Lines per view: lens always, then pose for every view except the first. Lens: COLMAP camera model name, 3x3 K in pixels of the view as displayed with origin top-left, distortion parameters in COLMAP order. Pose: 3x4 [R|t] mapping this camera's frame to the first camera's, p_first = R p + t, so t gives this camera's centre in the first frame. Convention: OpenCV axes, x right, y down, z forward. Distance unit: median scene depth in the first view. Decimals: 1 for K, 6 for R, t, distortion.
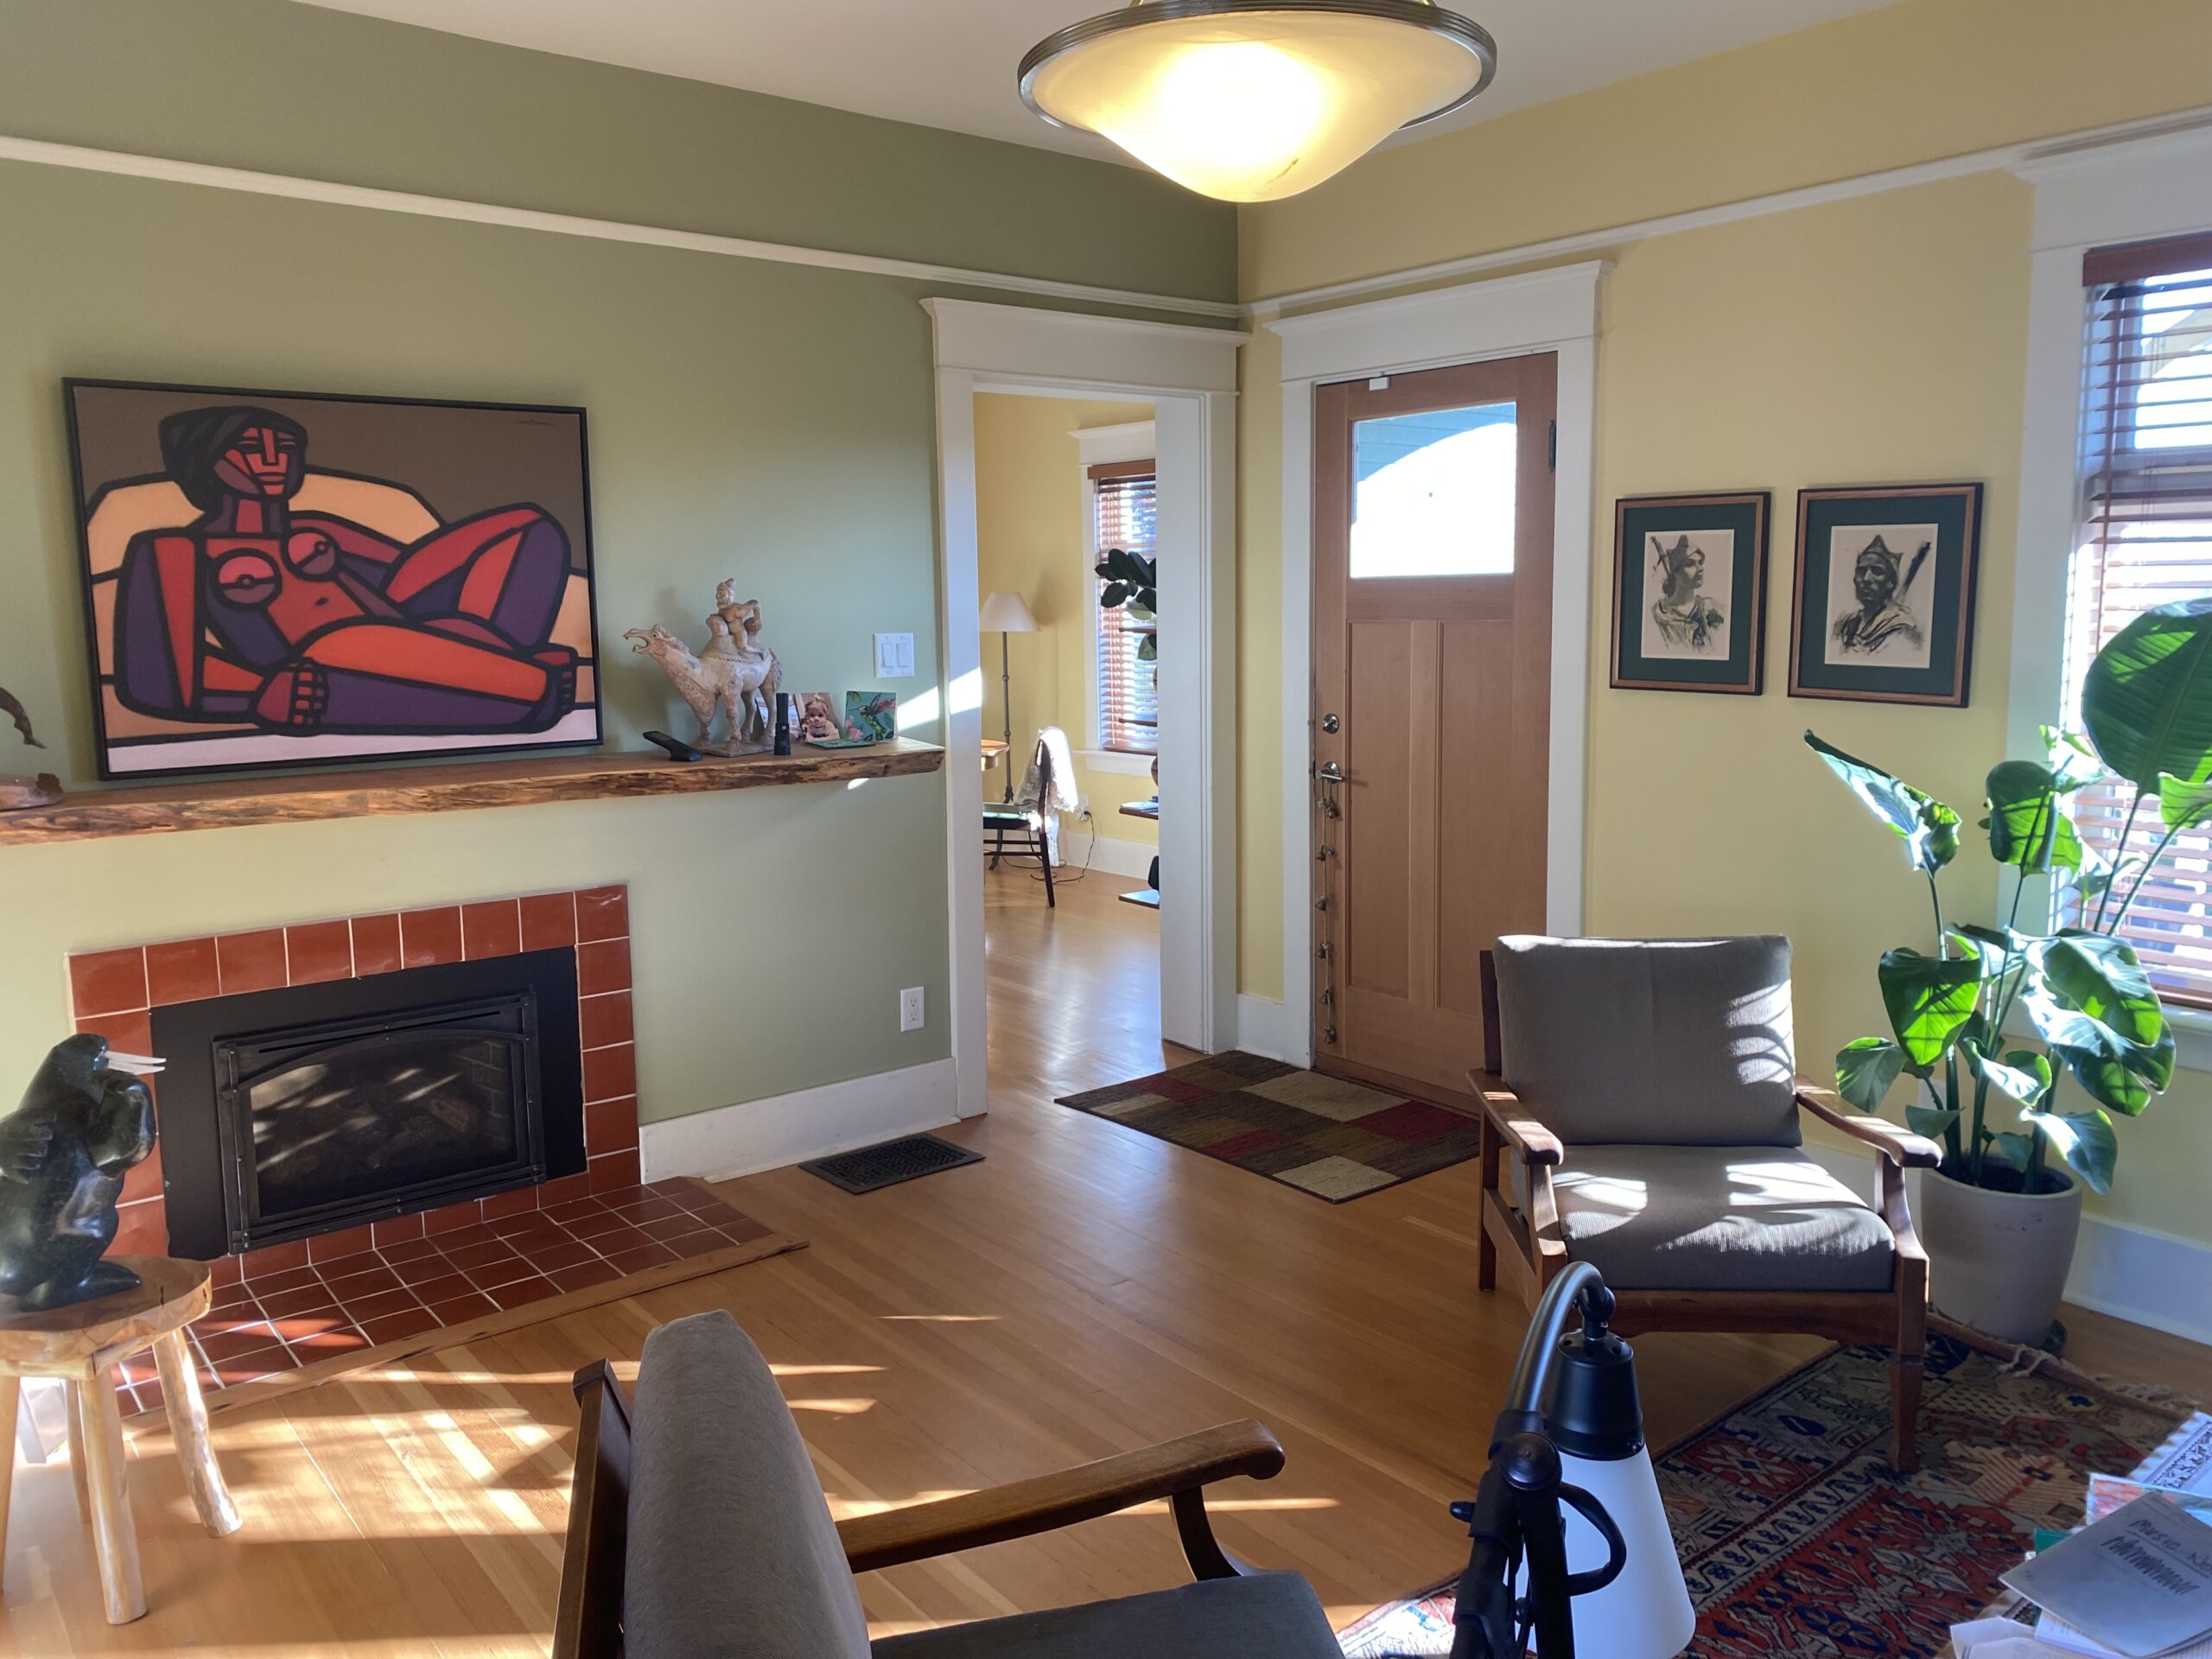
lens RADIAL K [[1697.2, 0, 1108.1], [0, 1697.2, 827.9], [0, 0, 1]] dist [0.037425, -0.027957]
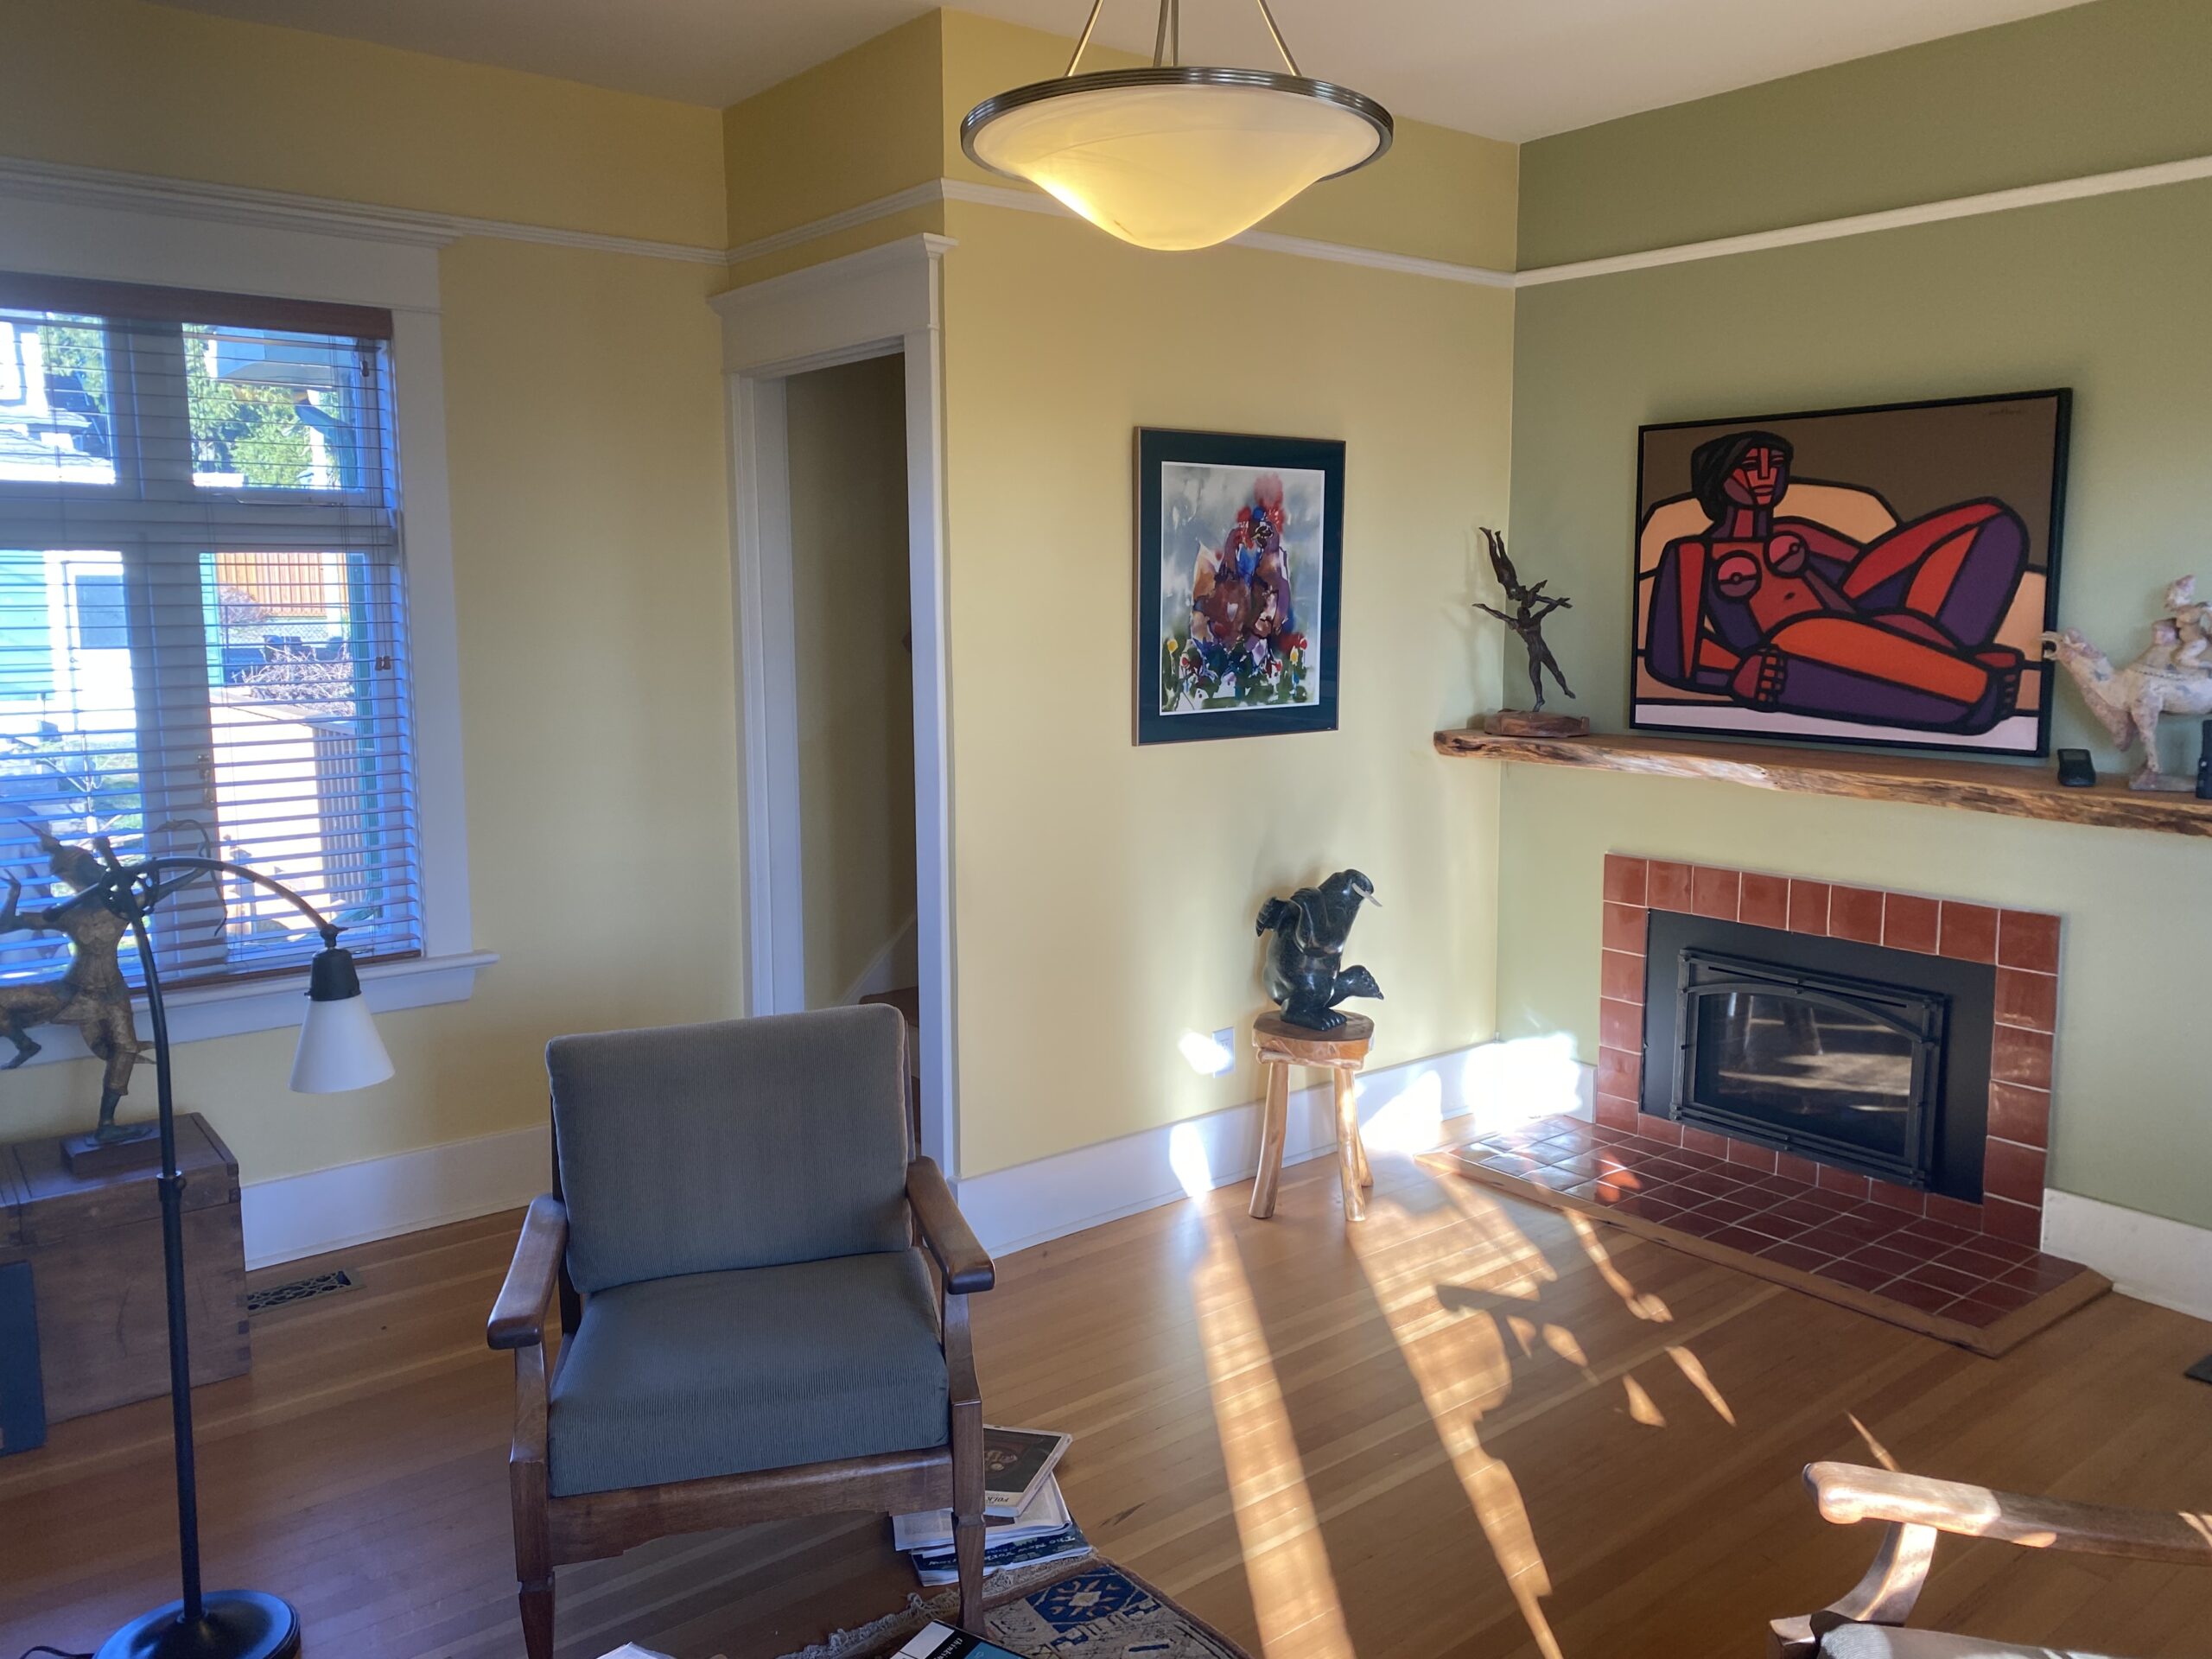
lens RADIAL K [[1697.2, 0, 1102.9], [0, 1697.2, 834.8], [0, 0, 1]] dist [0.037425, -0.027957]
pose [[0.000863, 0.159647, -0.987174, 0.689434], [-0.142184, 0.977164, 0.157904, -0.091883], [0.989840, 0.140224, 0.023542, 0.544599]]
